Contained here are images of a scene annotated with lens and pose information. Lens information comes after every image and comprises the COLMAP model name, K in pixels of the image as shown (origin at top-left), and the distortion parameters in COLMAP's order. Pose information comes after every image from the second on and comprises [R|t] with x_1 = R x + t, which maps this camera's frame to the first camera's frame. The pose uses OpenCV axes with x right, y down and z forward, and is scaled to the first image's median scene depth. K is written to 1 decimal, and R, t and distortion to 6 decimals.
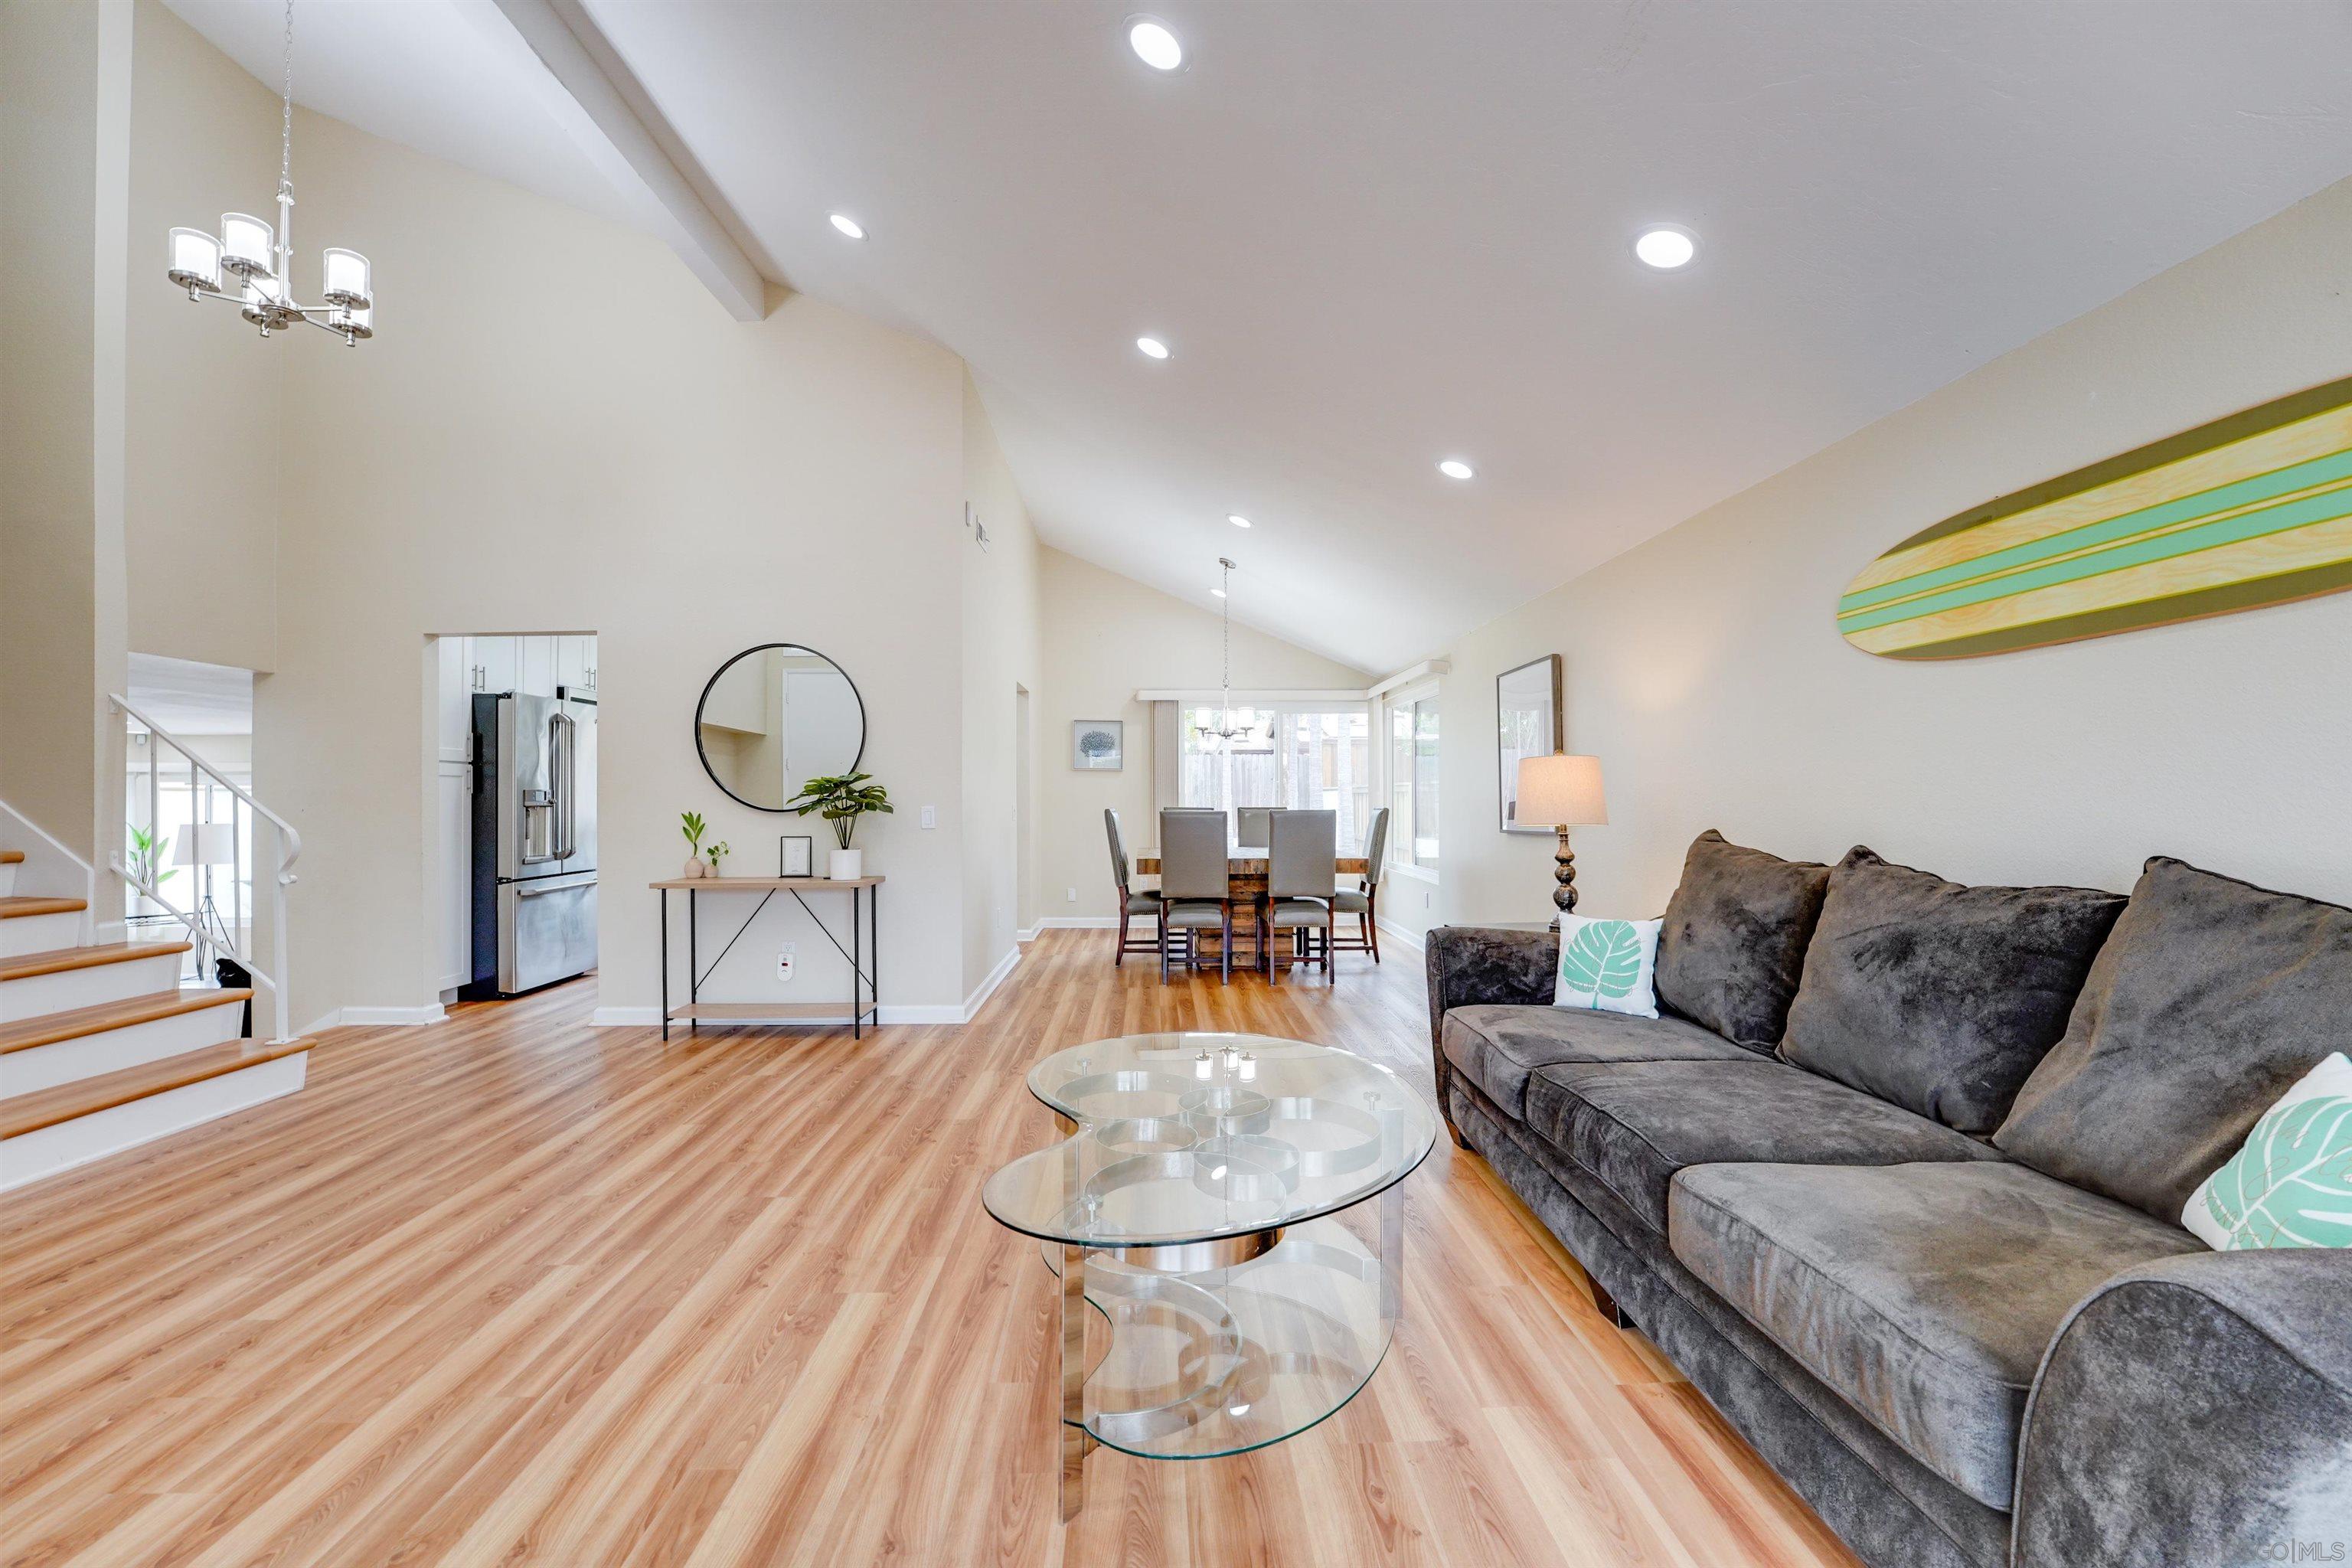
lens RADIAL K [[963.2, 0, 1157.1], [0, 963.2, 784.1], [0, 0, 1]] dist [-0.026138, 0.002303]
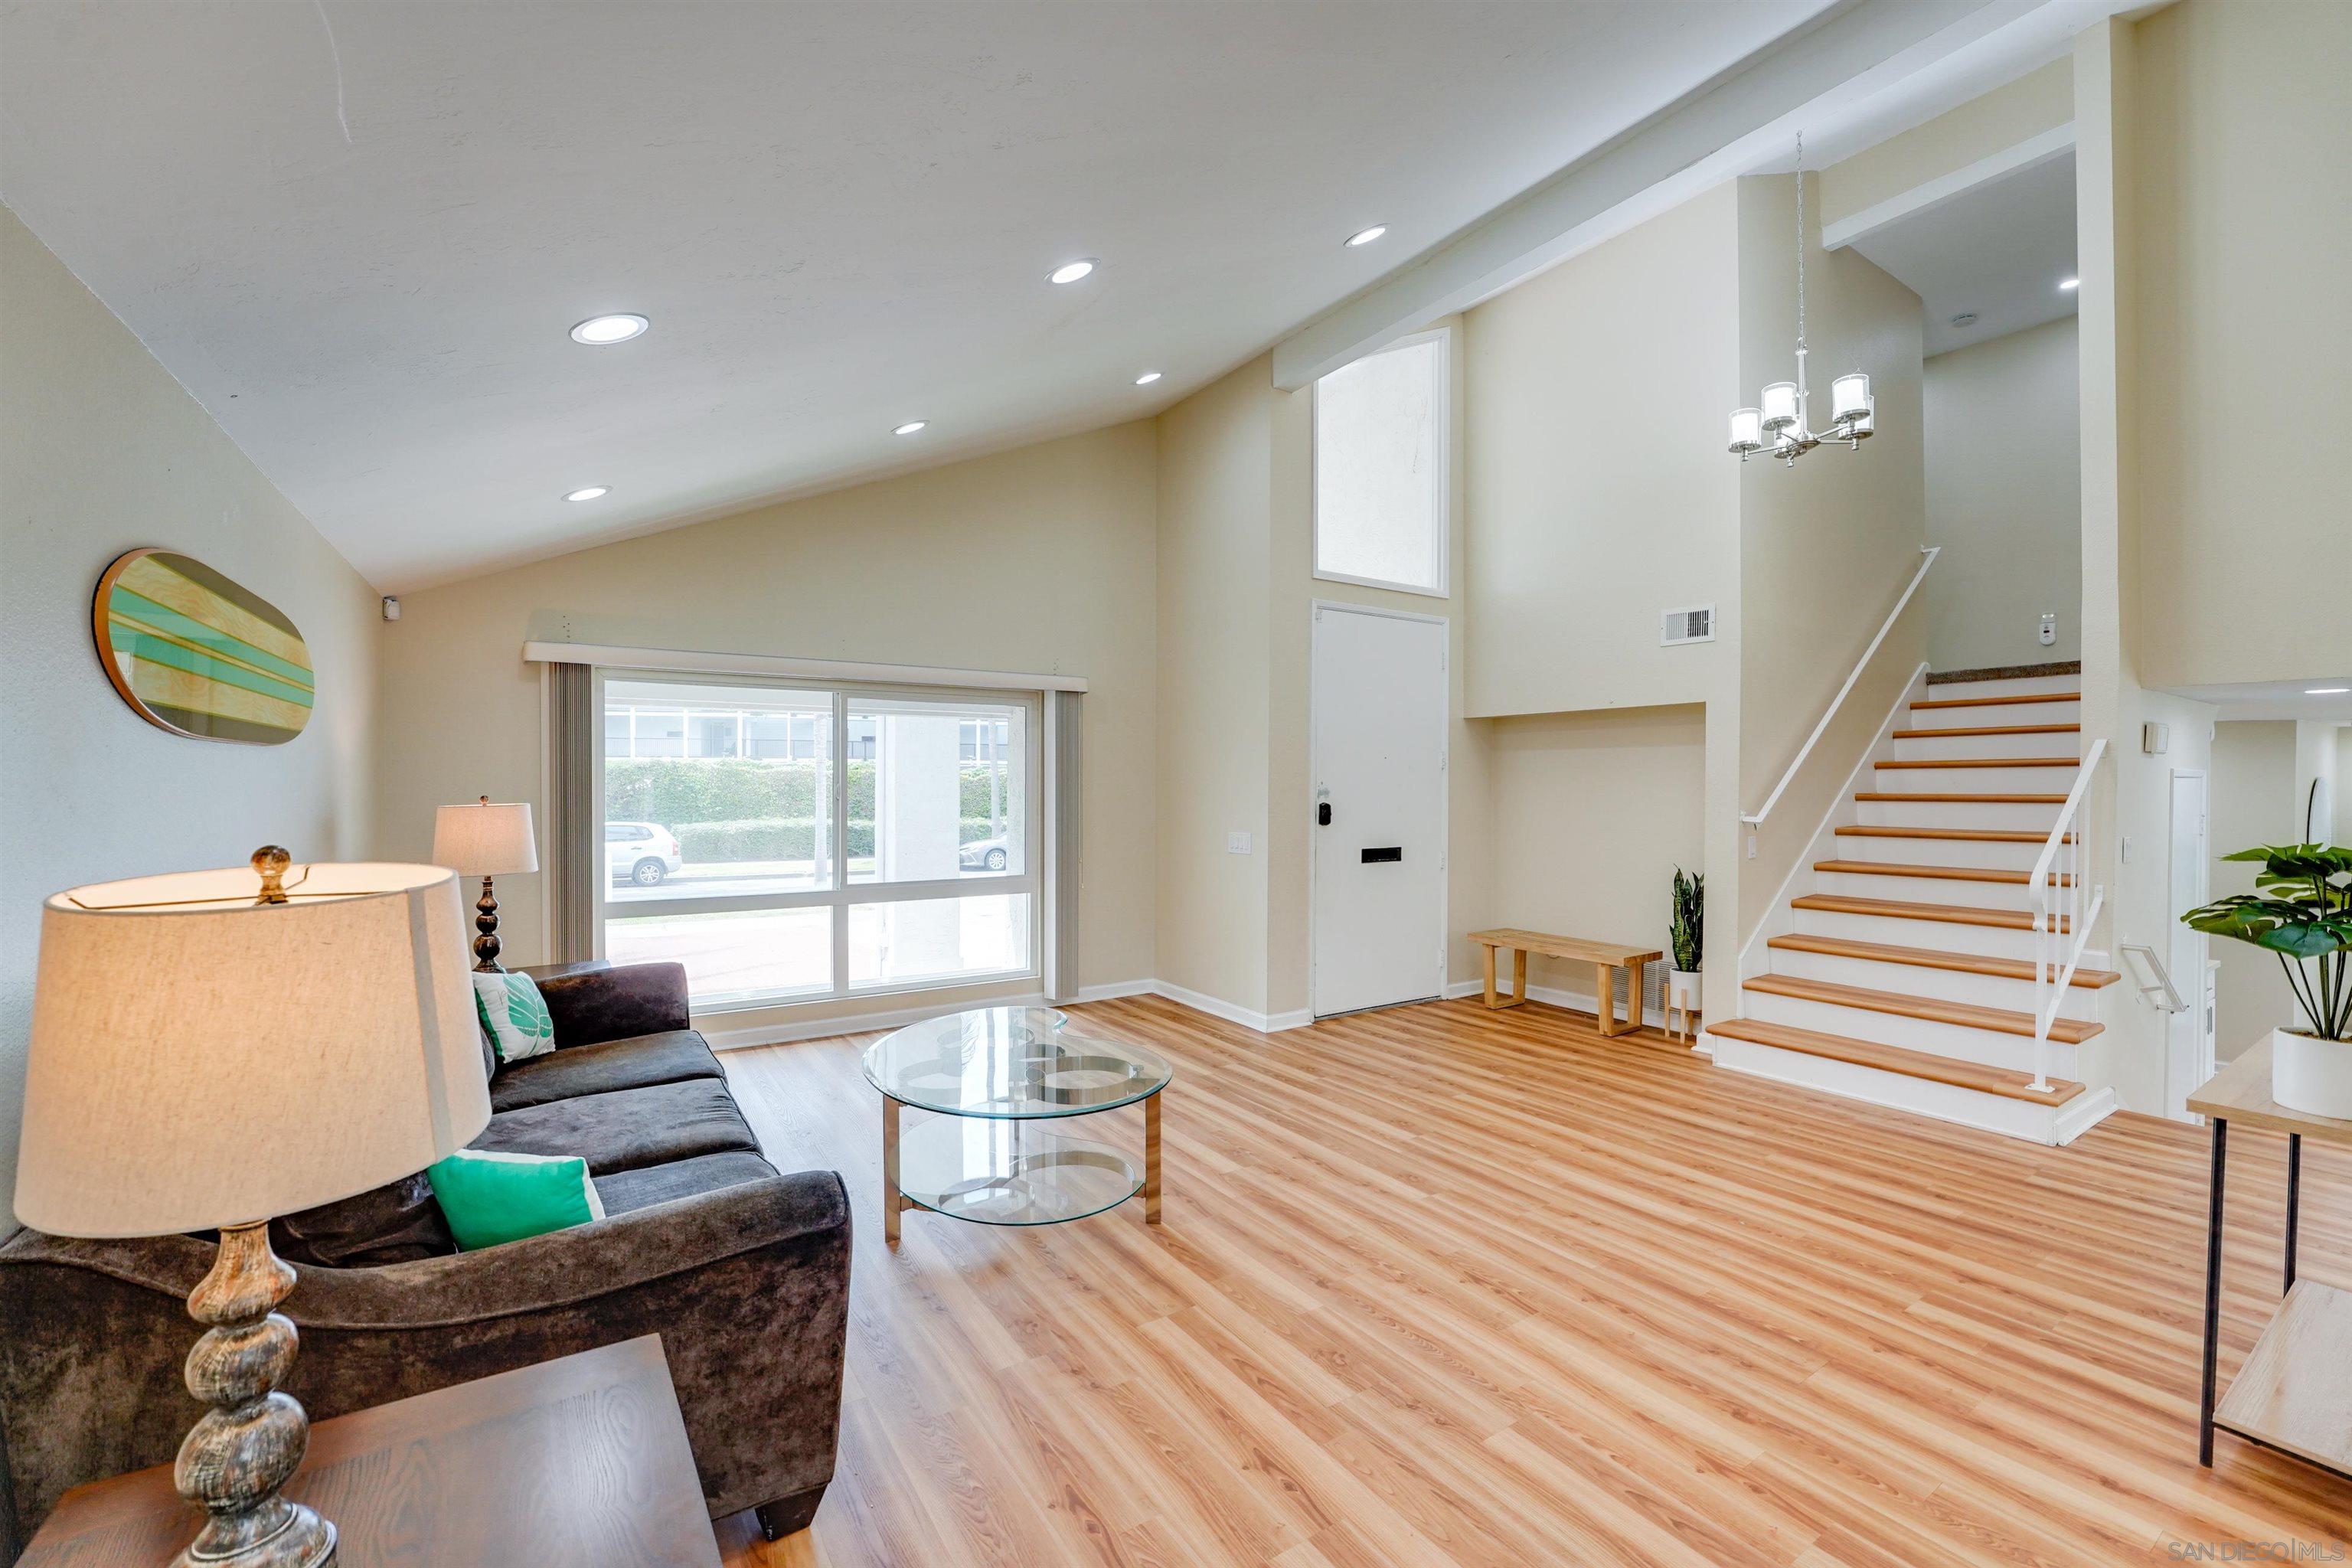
lens RADIAL K [[963.2, 0, 1178.2], [0, 963.2, 782.3], [0, 0, 1]] dist [-0.026138, 0.002303]
pose [[-0.842831, 0.005304, -0.538151, 0.298718], [0.011675, 0.999896, -0.008430, -0.041090], [0.538051, -0.013388, -0.842806, 1.114440]]
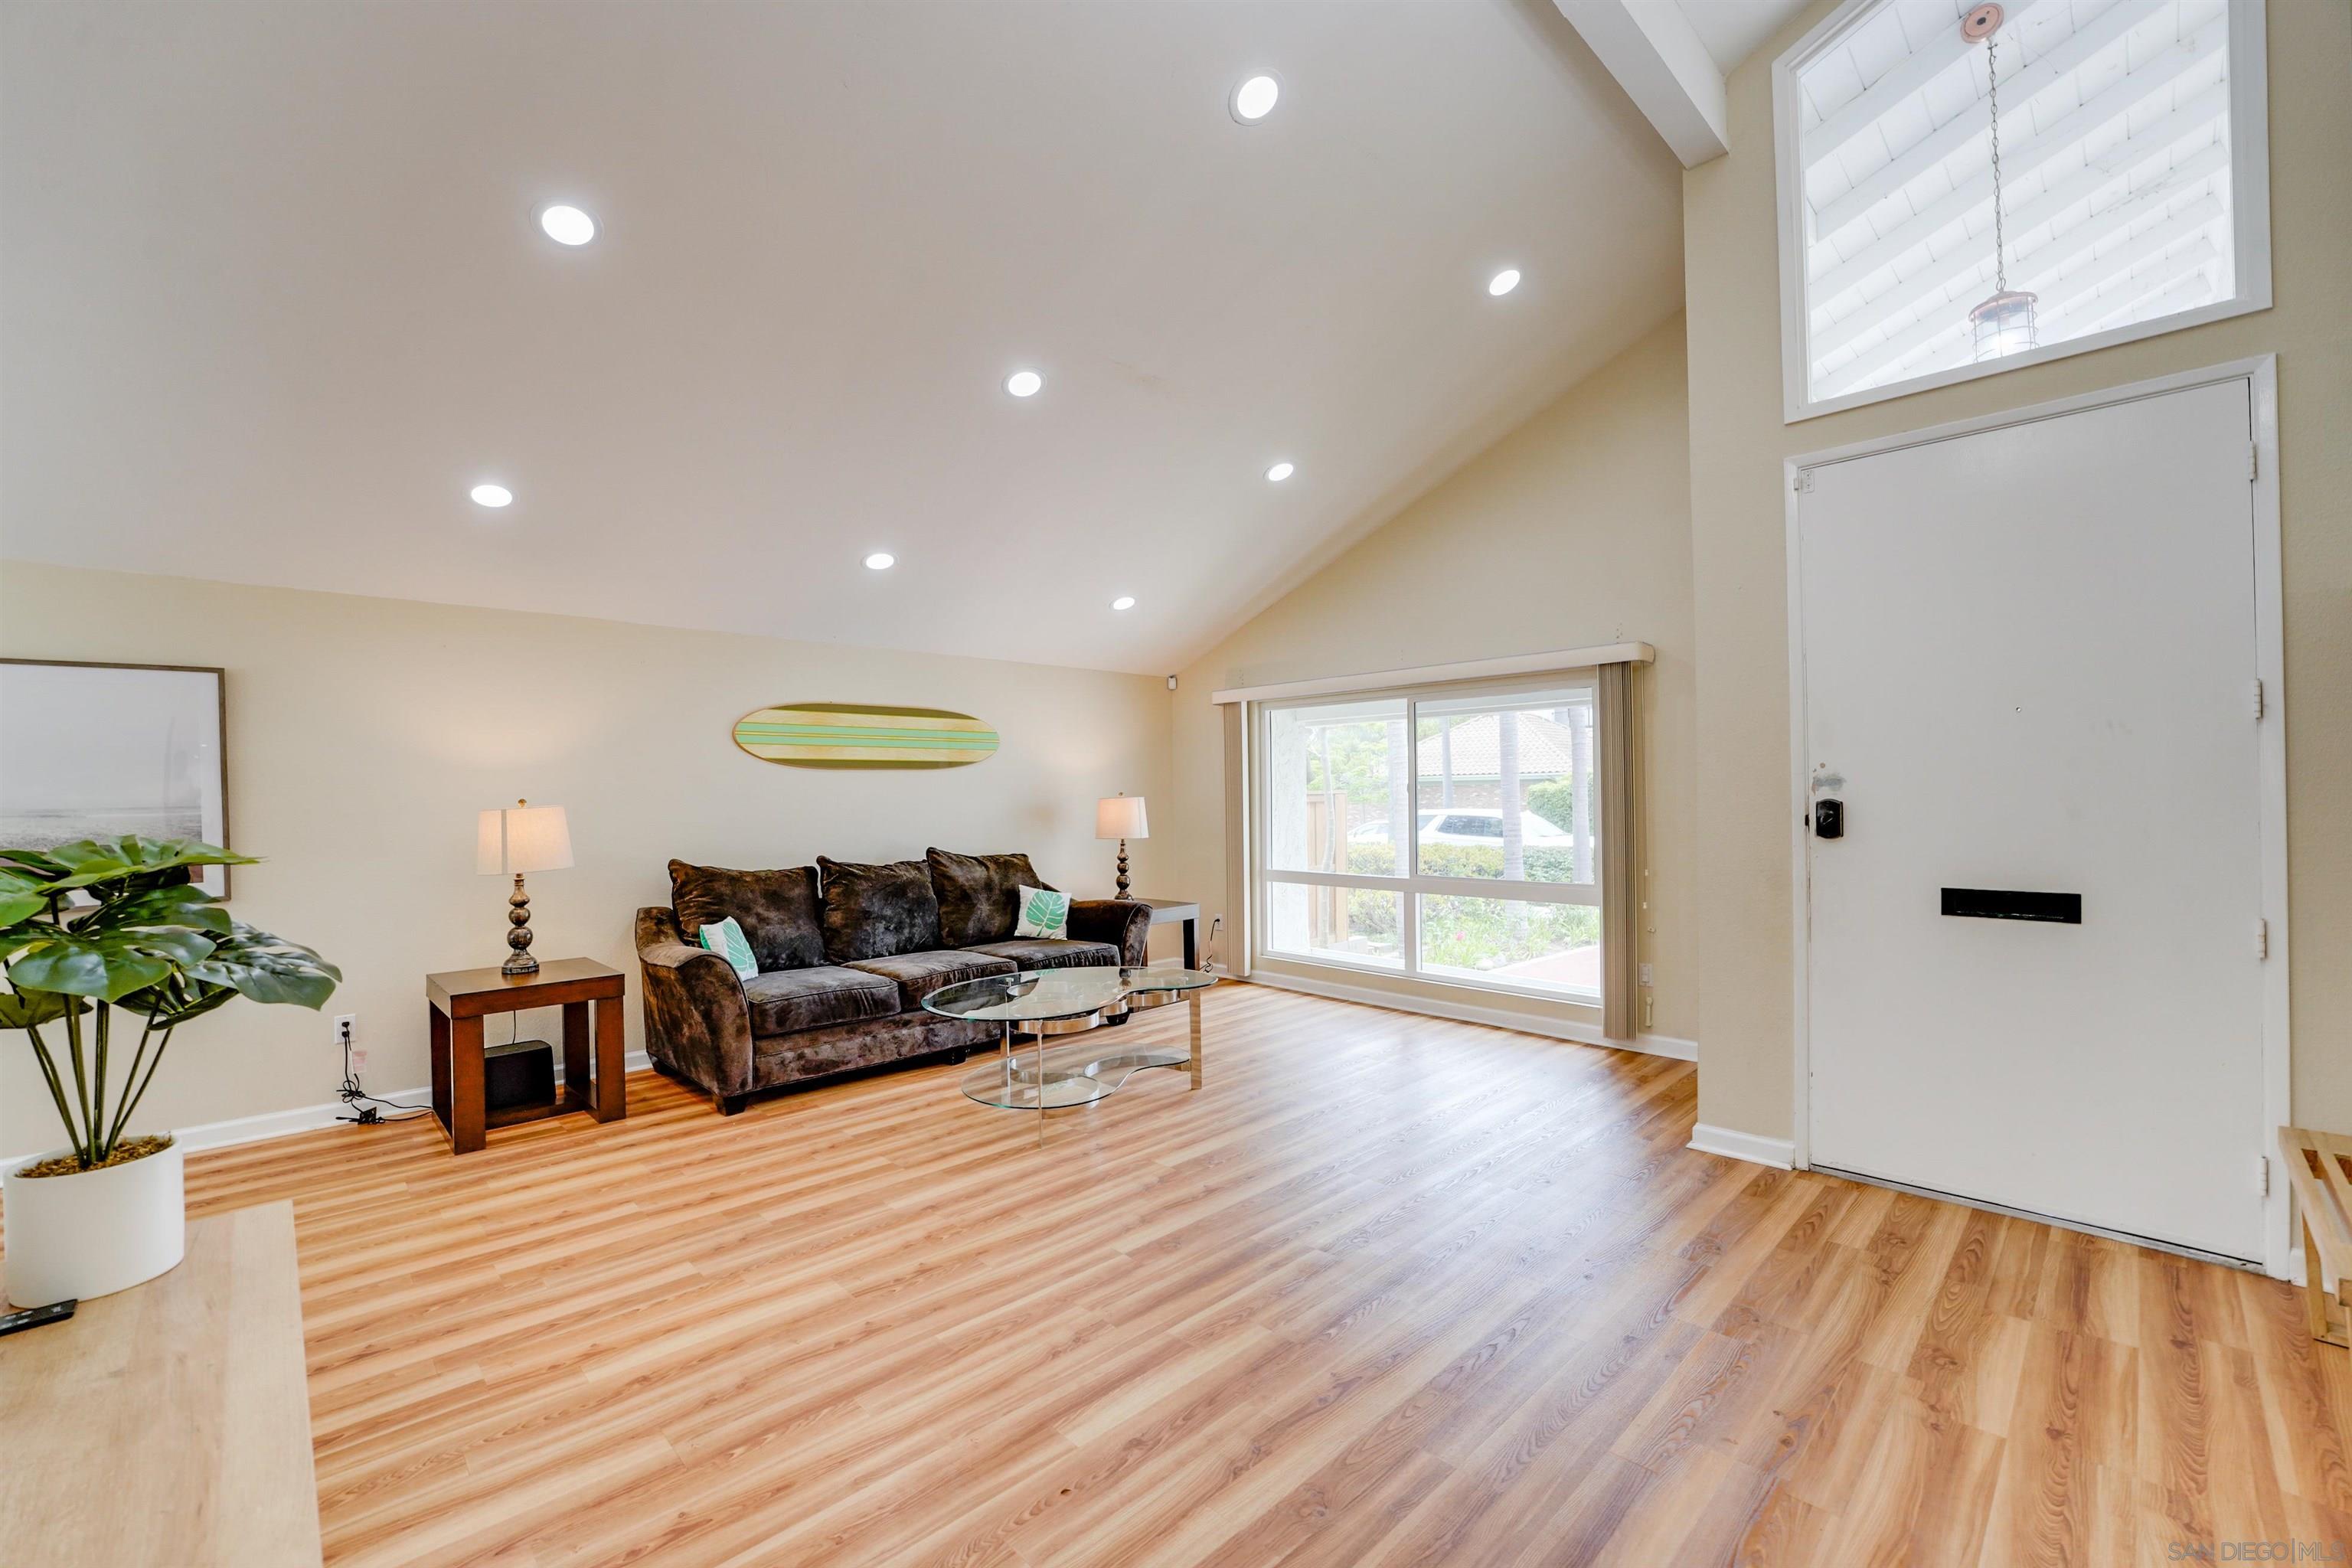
lens RADIAL K [[963.2, 0, 1184.3], [0, 963.2, 783.6], [0, 0, 1]] dist [-0.026138, 0.002303]
pose [[-0.692369, 0.023131, 0.721173, -0.714664], [0.005653, 0.999629, -0.026635, -0.018433], [-0.721522, -0.014364, -0.692243, 1.006364]]
